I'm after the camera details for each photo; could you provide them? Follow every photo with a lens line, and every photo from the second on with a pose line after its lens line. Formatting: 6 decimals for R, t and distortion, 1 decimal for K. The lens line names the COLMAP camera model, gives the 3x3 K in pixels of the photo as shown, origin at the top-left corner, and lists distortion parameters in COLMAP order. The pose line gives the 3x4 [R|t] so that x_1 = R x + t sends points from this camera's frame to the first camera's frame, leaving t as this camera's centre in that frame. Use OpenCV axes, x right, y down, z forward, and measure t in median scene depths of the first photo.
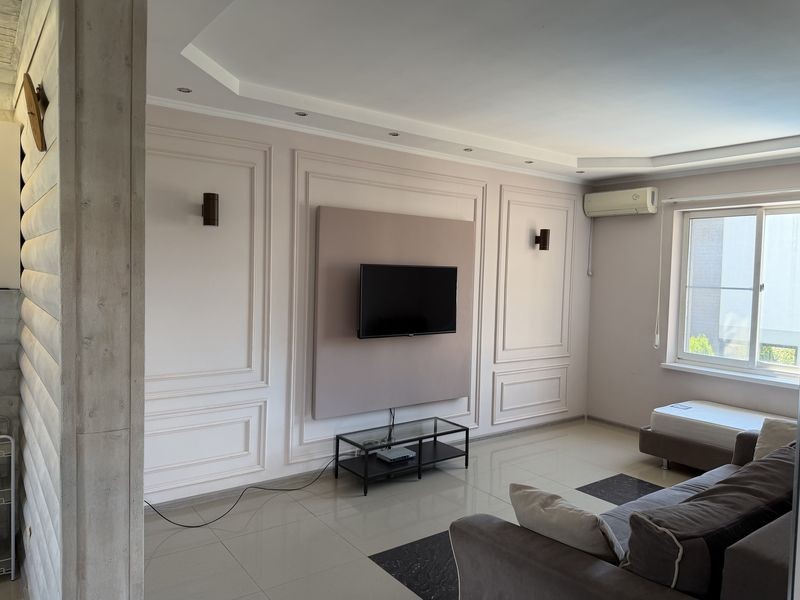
lens RADIAL K [[566.9, 0, 406.0], [0, 566.9, 299.3], [0, 0, 1]] dist [0.047449, -0.035544]
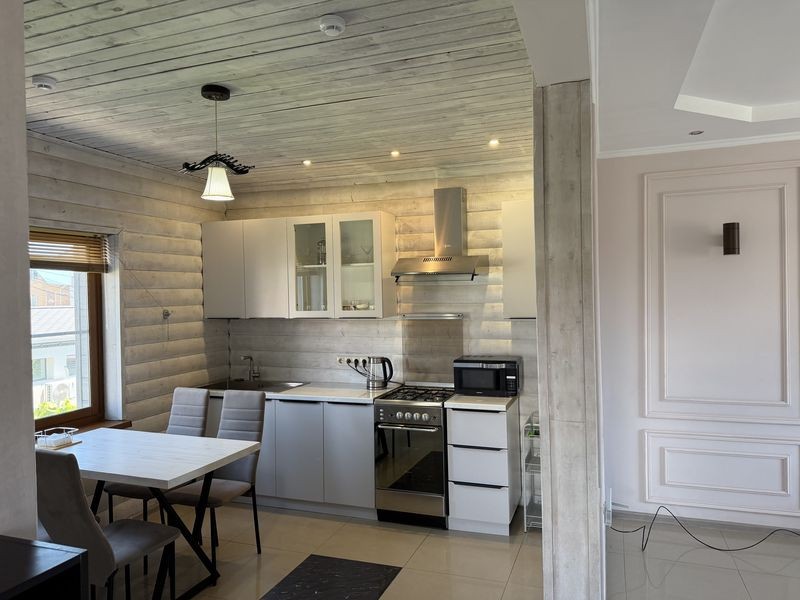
lens RADIAL K [[566.9, 0, 406.3], [0, 566.9, 306.5], [0, 0, 1]] dist [0.047449, -0.035544]
pose [[0.554569, -0.028915, -0.831635, 0.170216], [-0.003721, 0.999300, -0.037226, 0.002632], [0.832129, 0.023739, 0.554073, -0.038657]]
